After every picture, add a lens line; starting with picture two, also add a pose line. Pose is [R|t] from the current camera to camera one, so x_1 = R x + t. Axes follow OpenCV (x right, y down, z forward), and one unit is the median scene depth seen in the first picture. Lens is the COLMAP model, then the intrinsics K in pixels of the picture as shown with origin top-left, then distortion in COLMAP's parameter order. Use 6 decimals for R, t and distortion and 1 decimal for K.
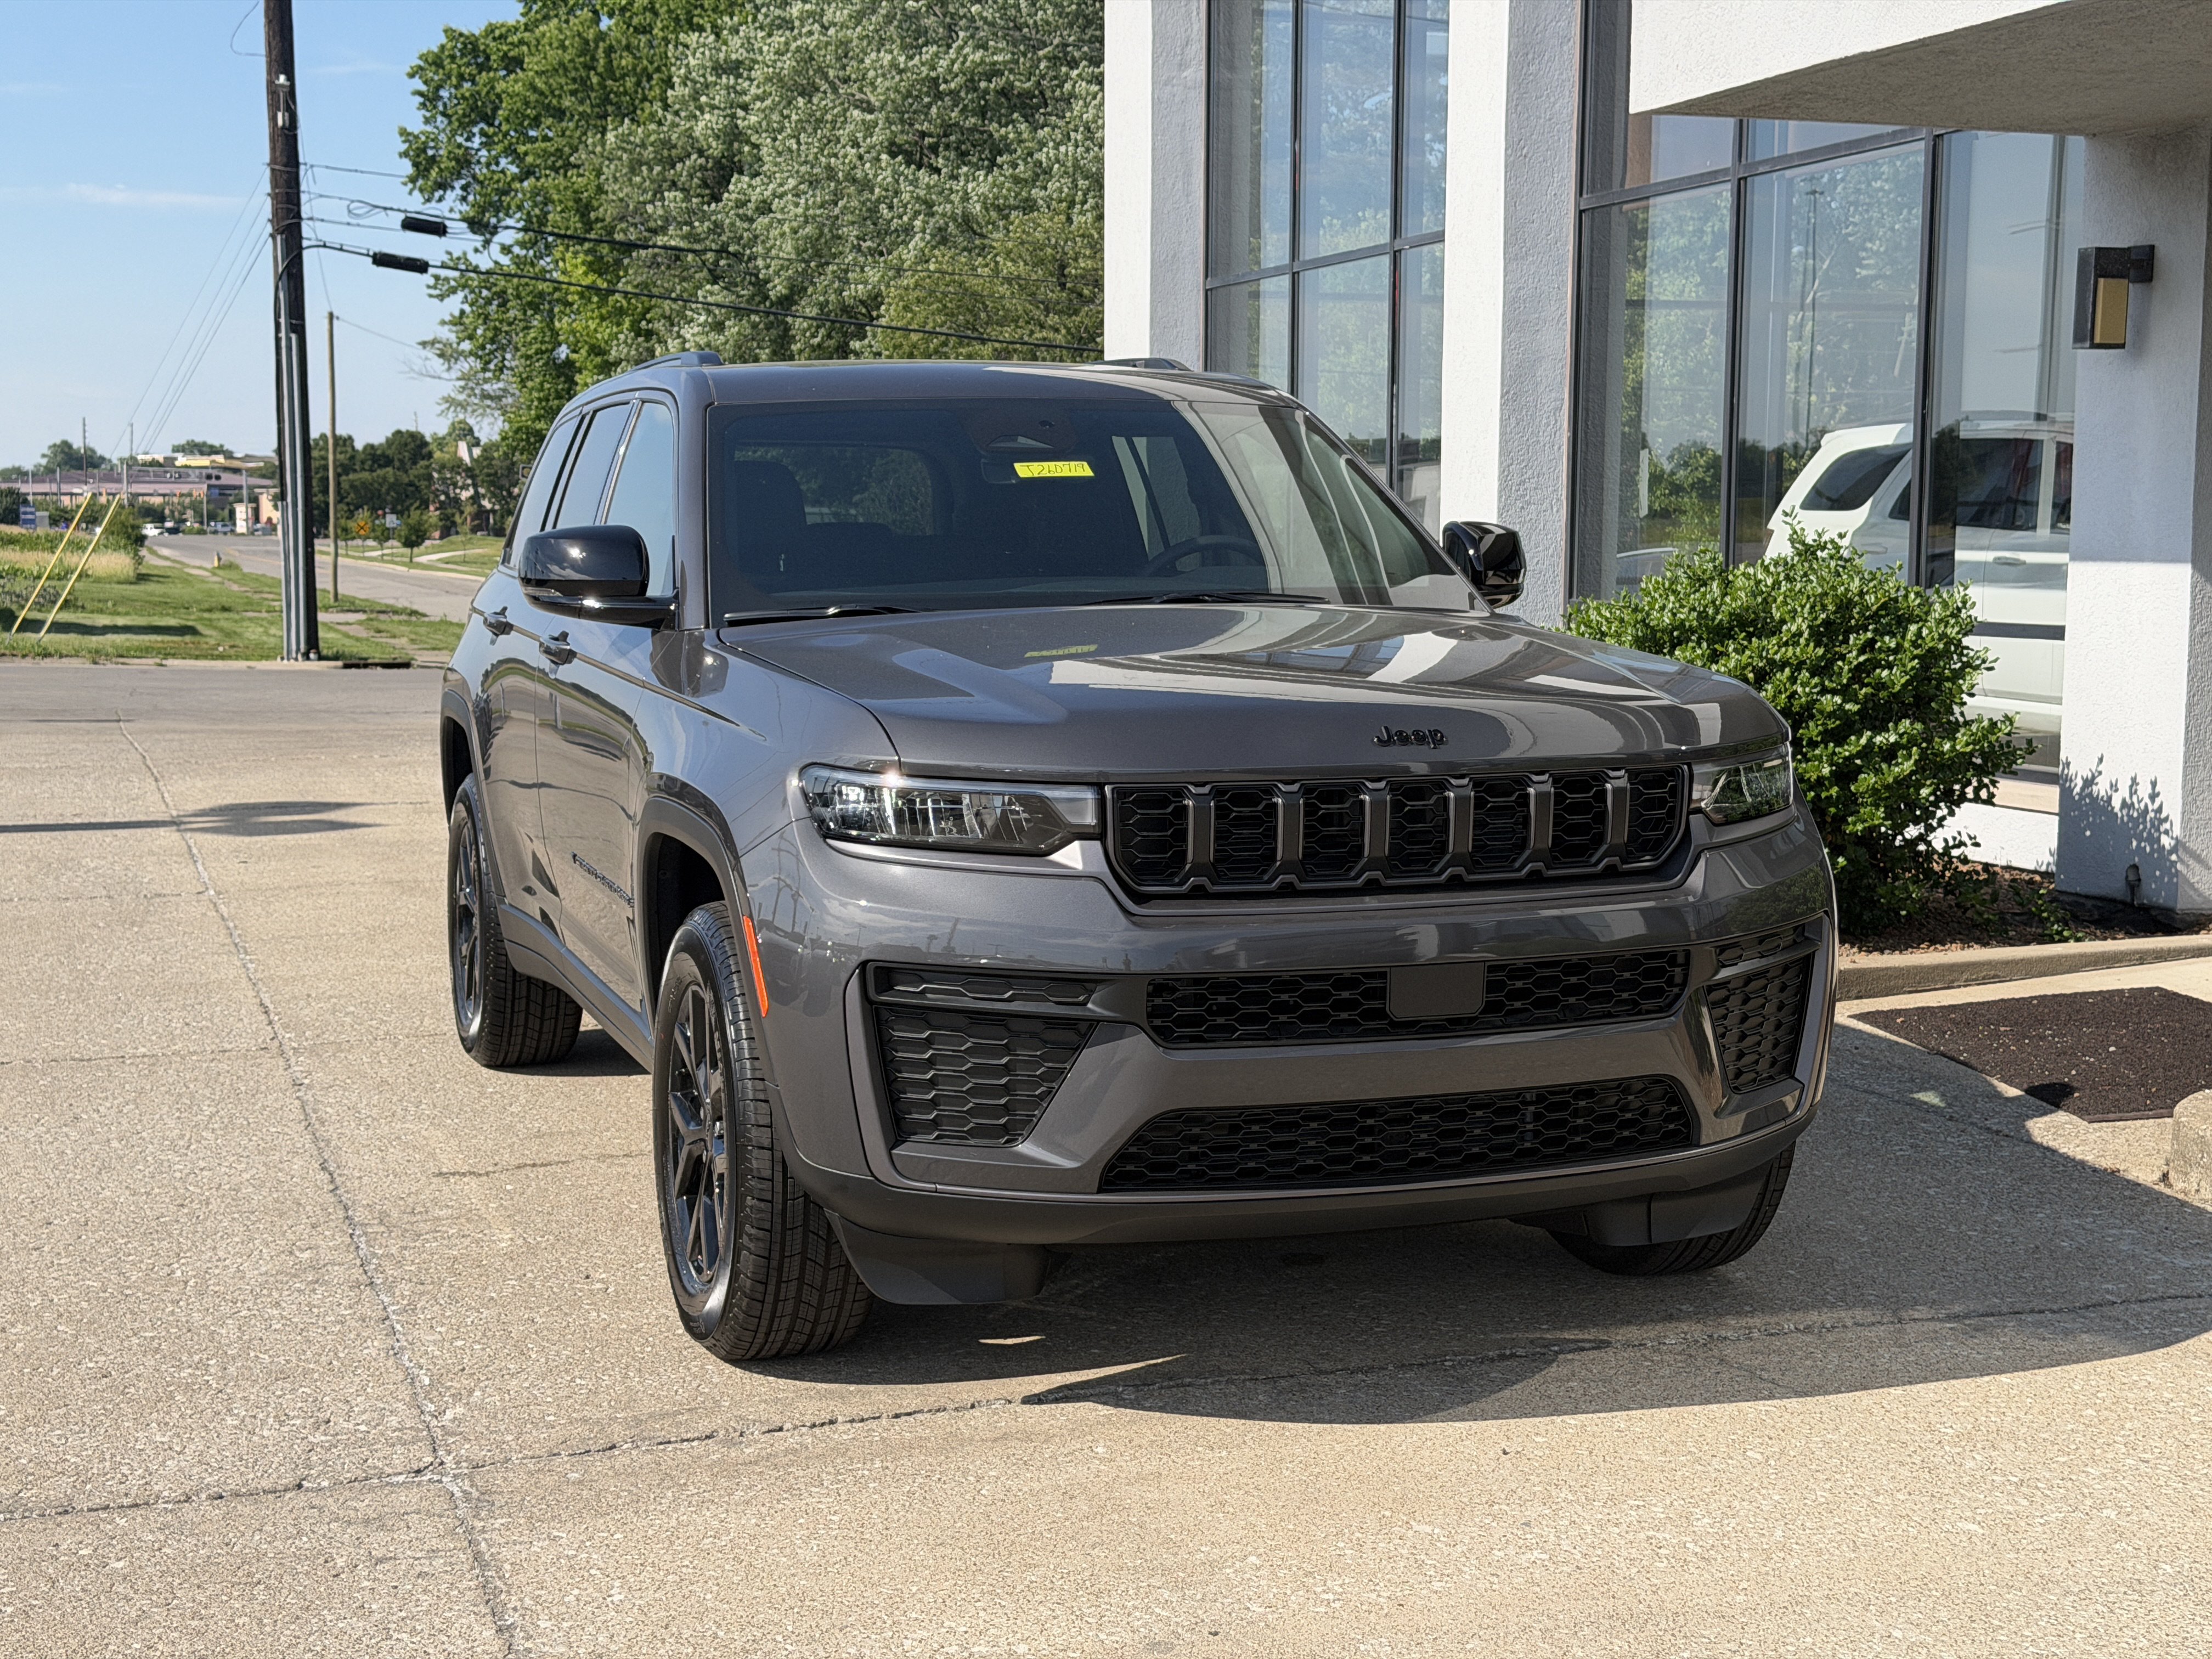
lens RADIAL K [[3139.4, 0, 1106.0], [0, 3139.4, 829.5], [0, 0, 1]] dist [0.205083, -0.394169]
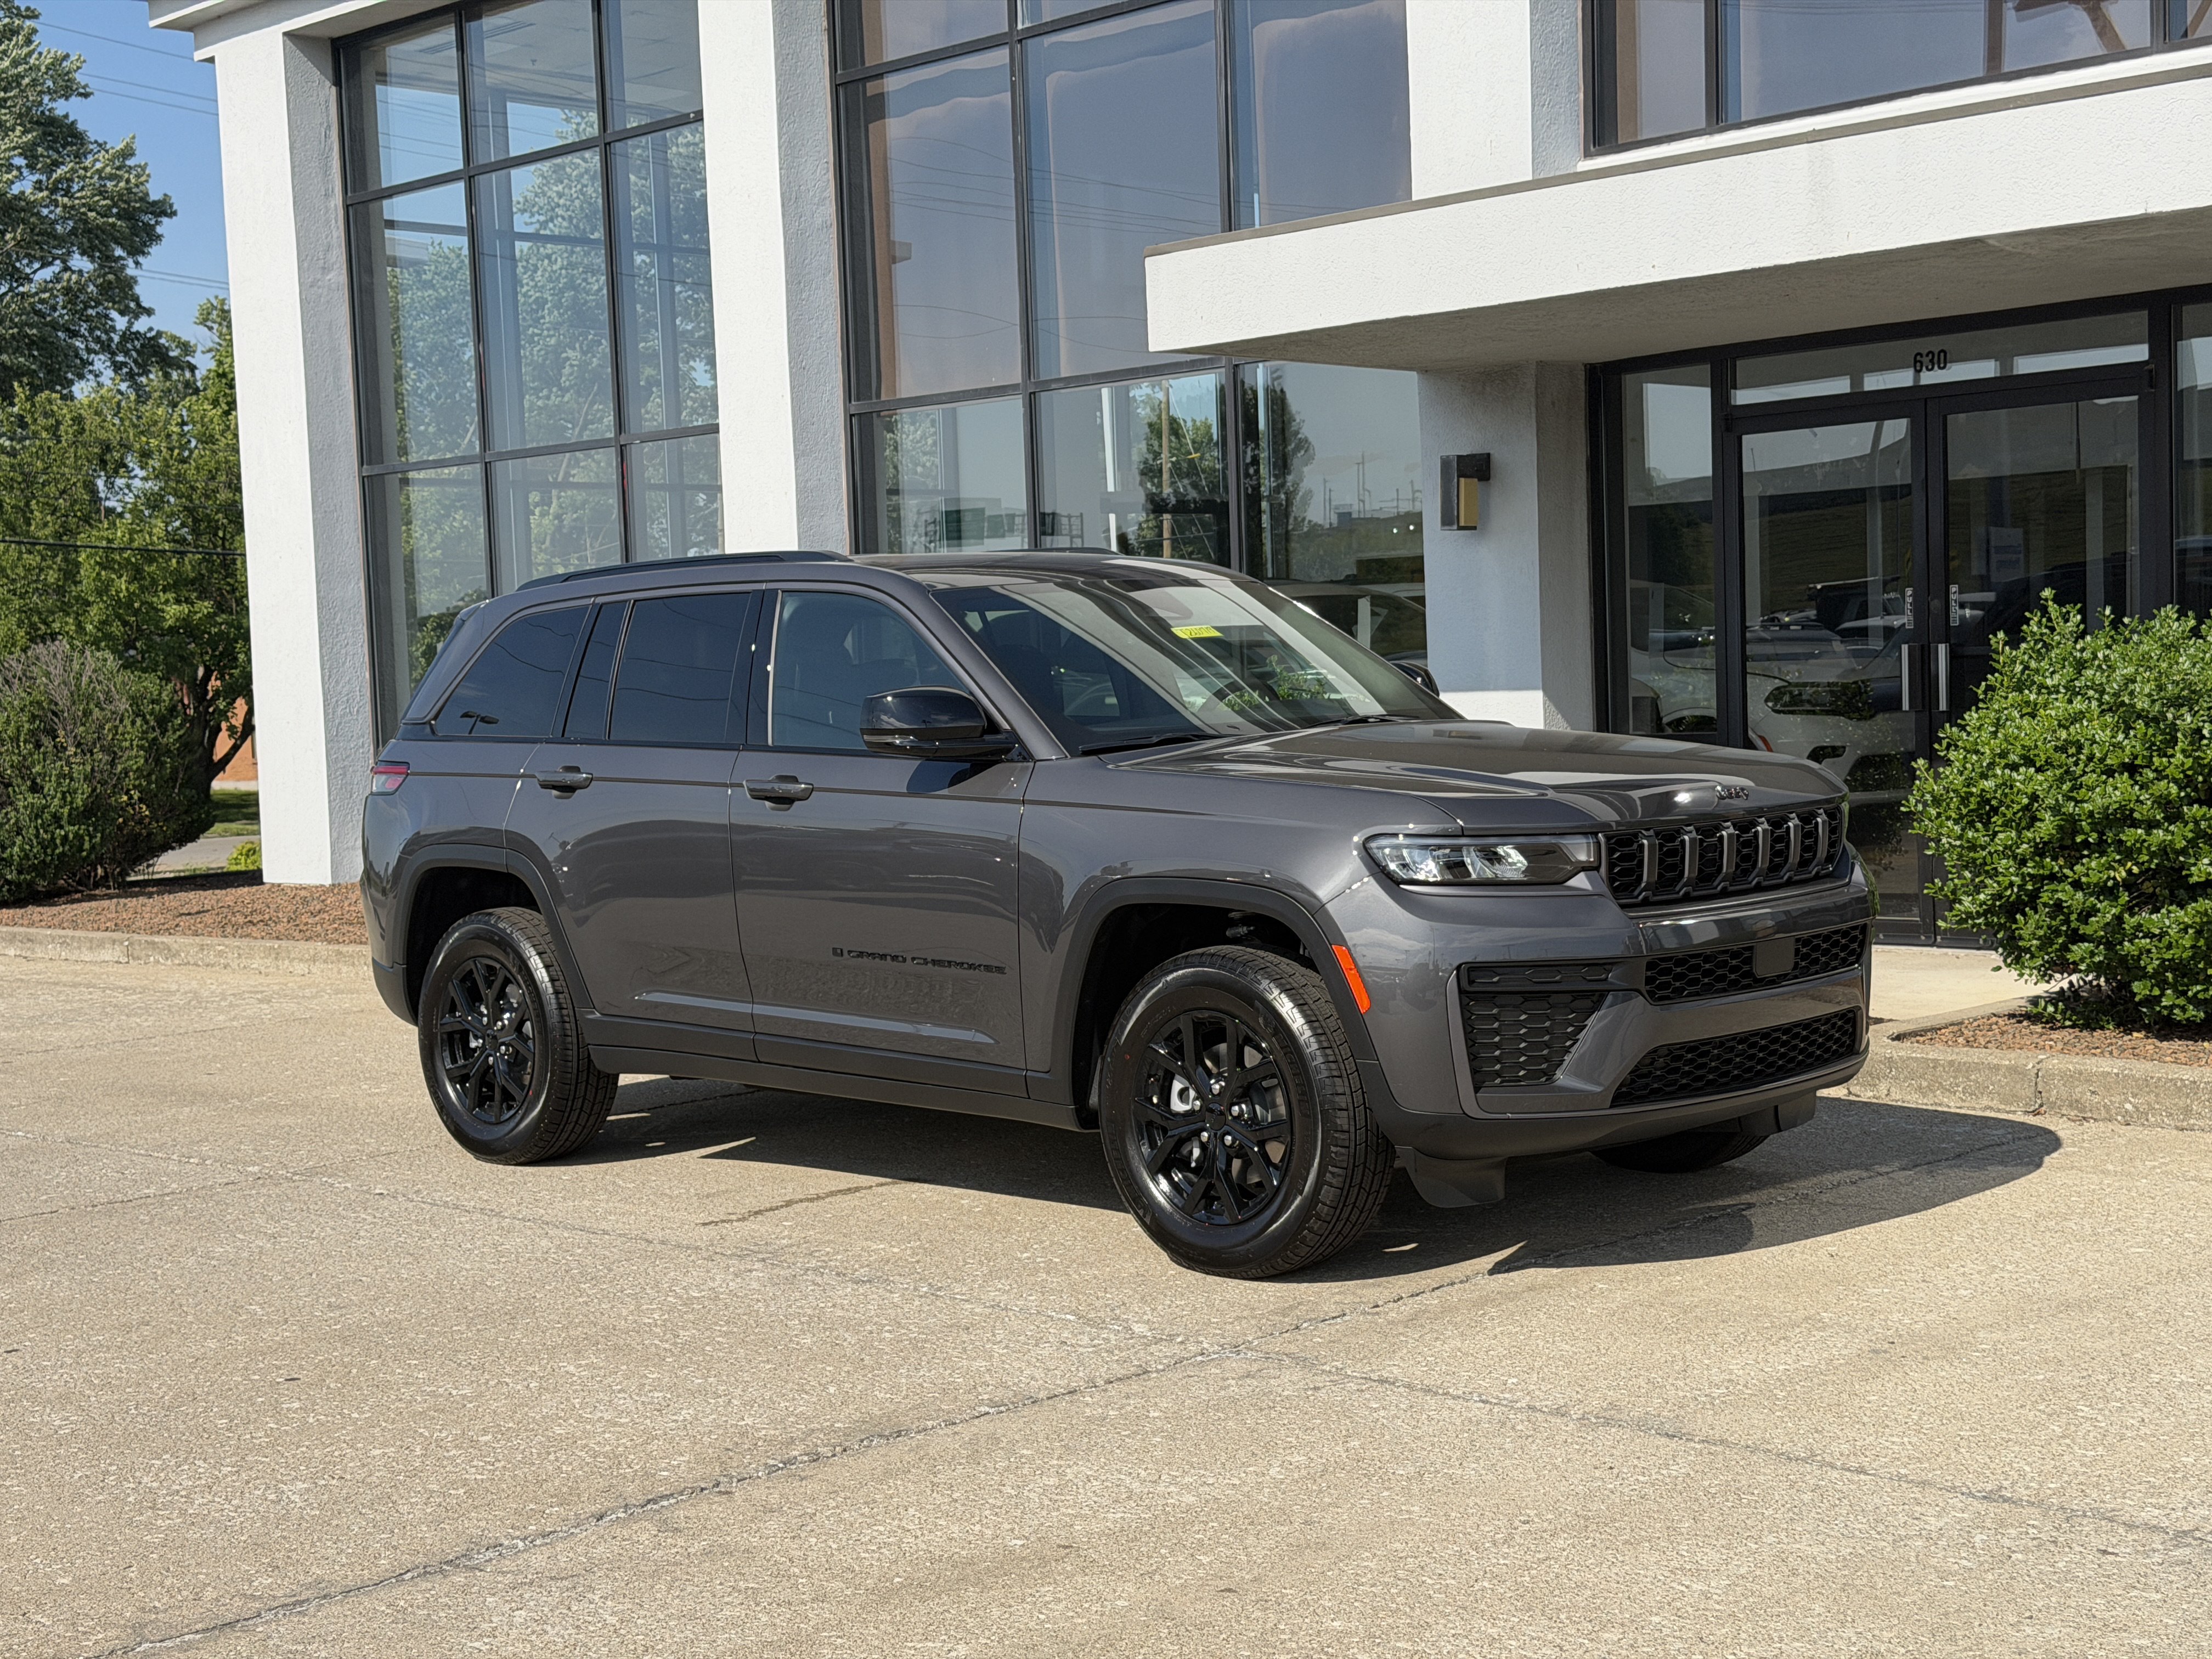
lens RADIAL K [[3139.4, 0, 1106.0], [0, 3139.4, 829.5], [0, 0, 1]] dist [0.205083, -0.394169]
pose [[0.893576, -0.057077, 0.445270, -0.647782], [0.080616, 0.996162, -0.034089, 0.012272], [-0.441615, 0.066357, 0.894747, -0.172081]]
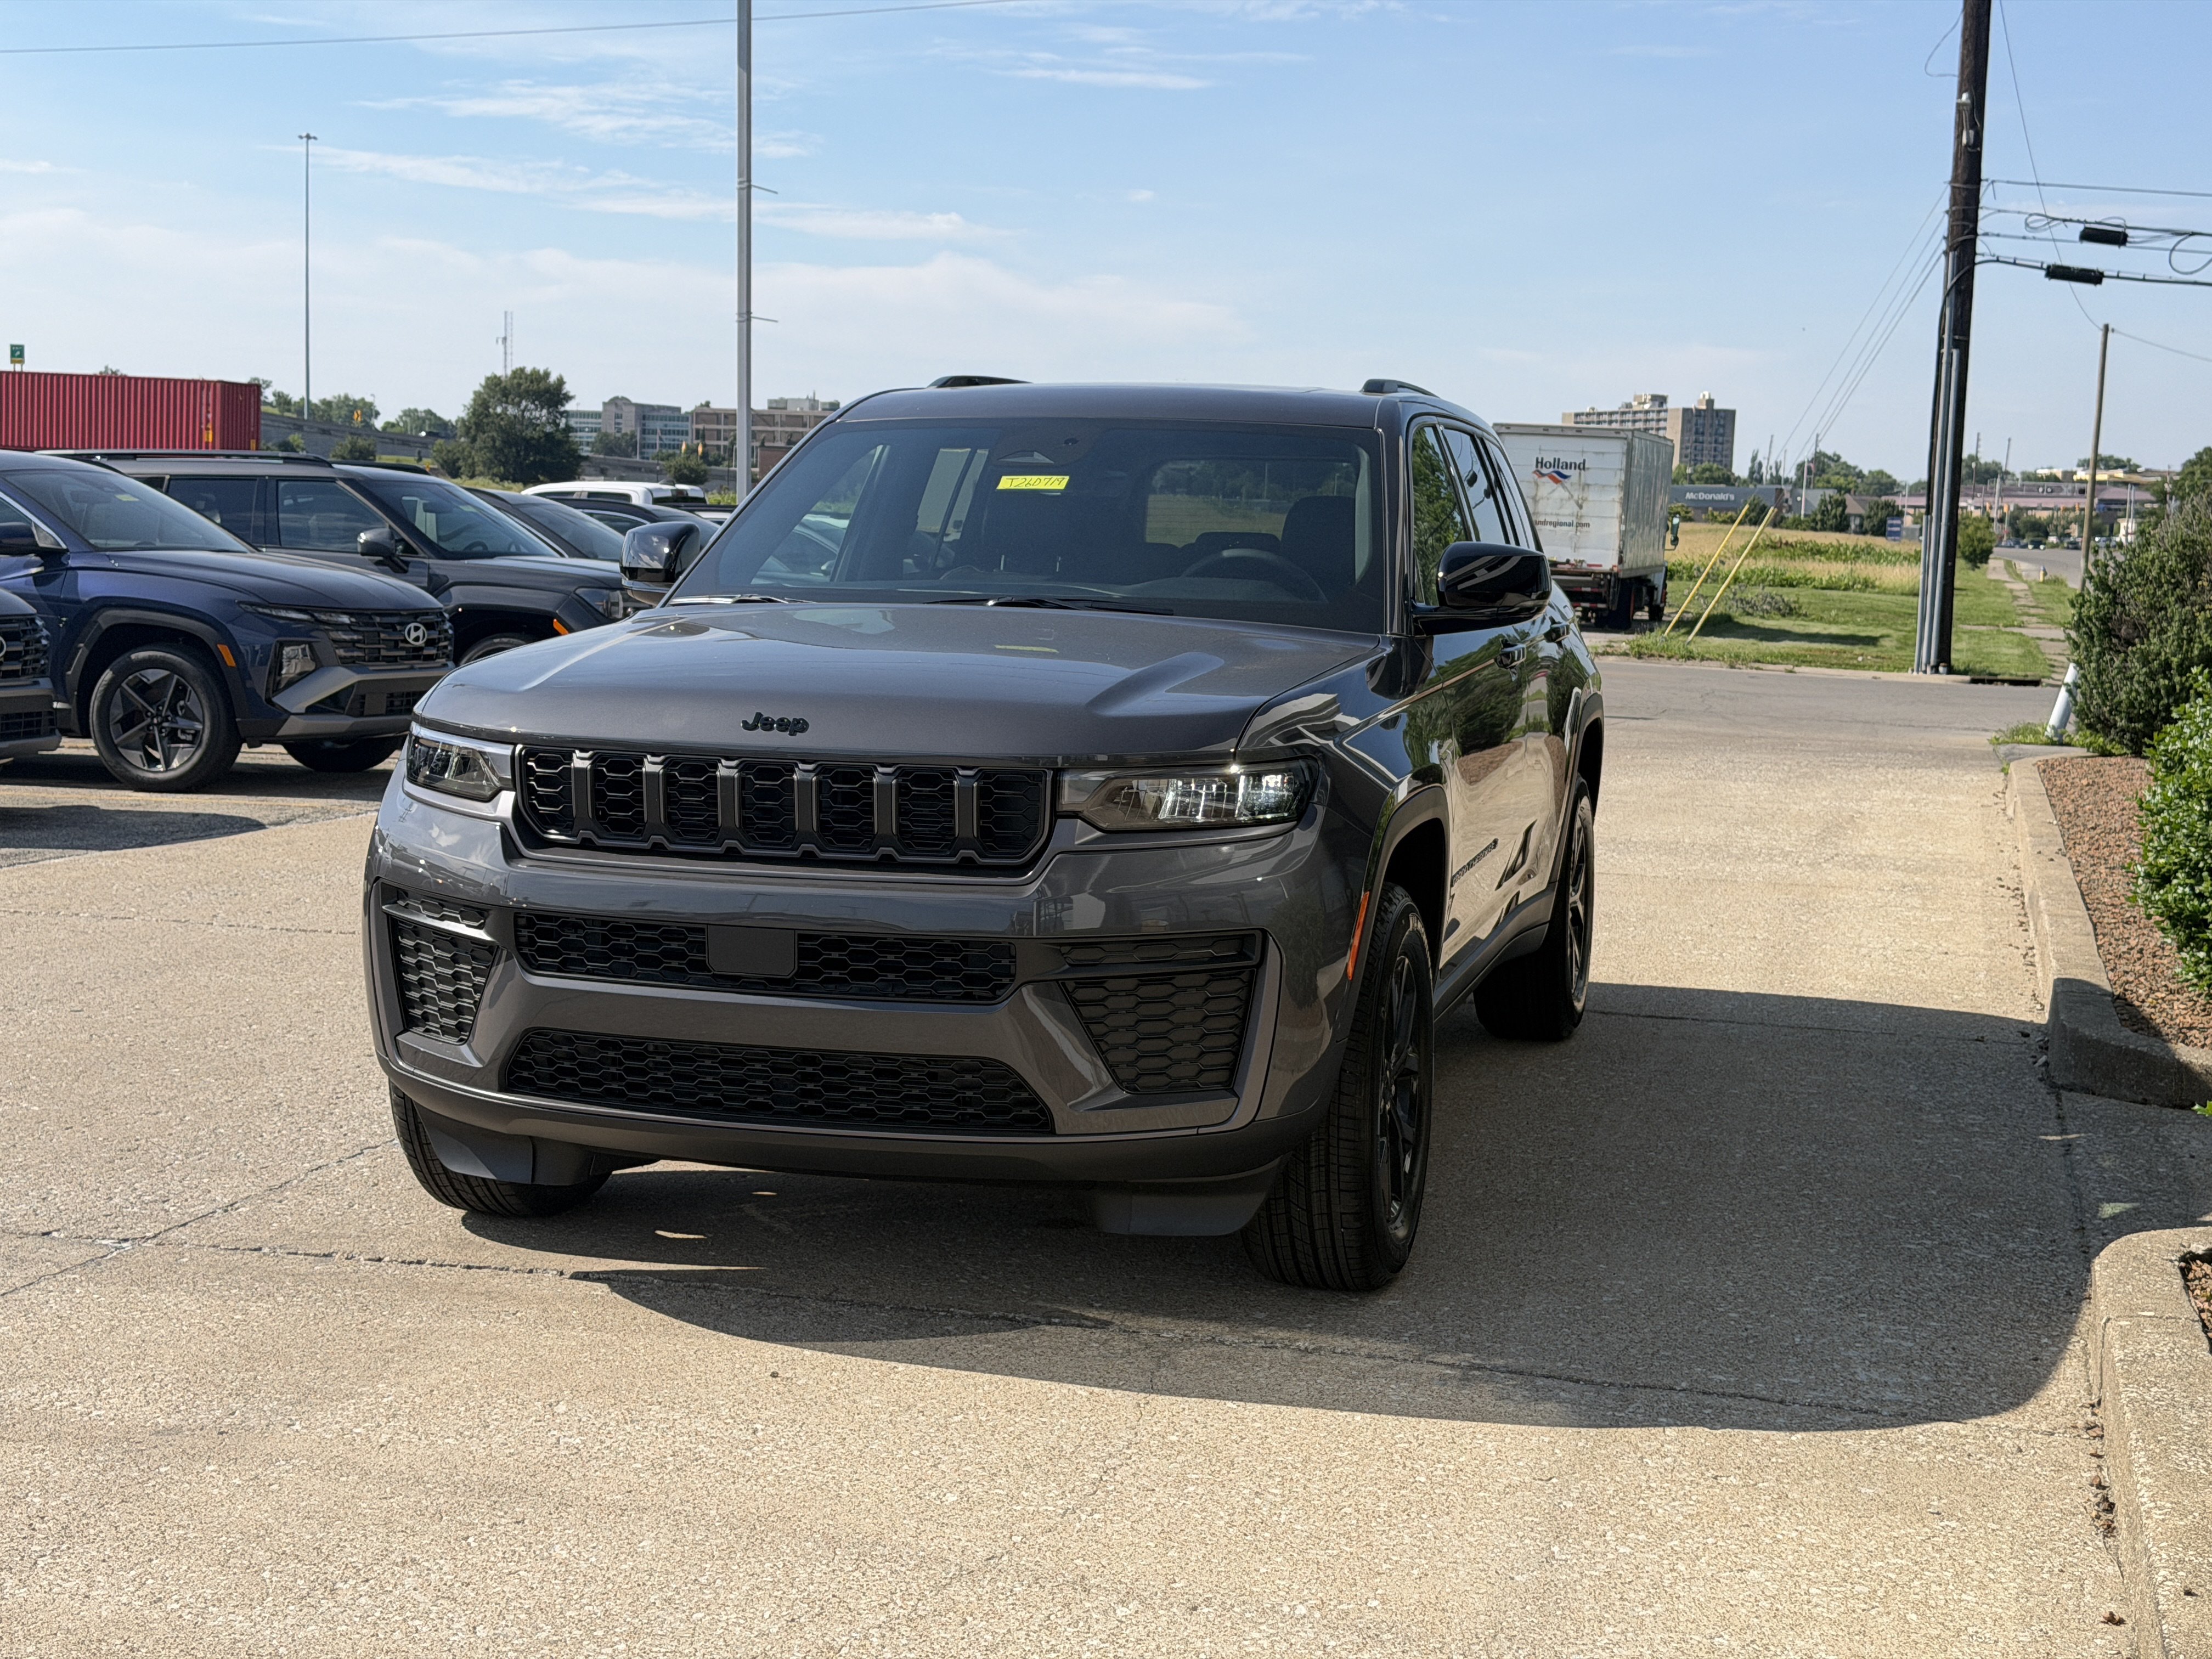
lens RADIAL K [[3131.8, 0, 1048.8], [0, 3131.8, 807.1], [0, 0, 1]] dist [0.217790, -0.453133]
pose [[0.813978, 0.077789, -0.575664, 0.622051], [-0.084215, 0.996326, 0.015555, -0.019226], [0.574759, 0.035818, 0.817538, 0.114662]]
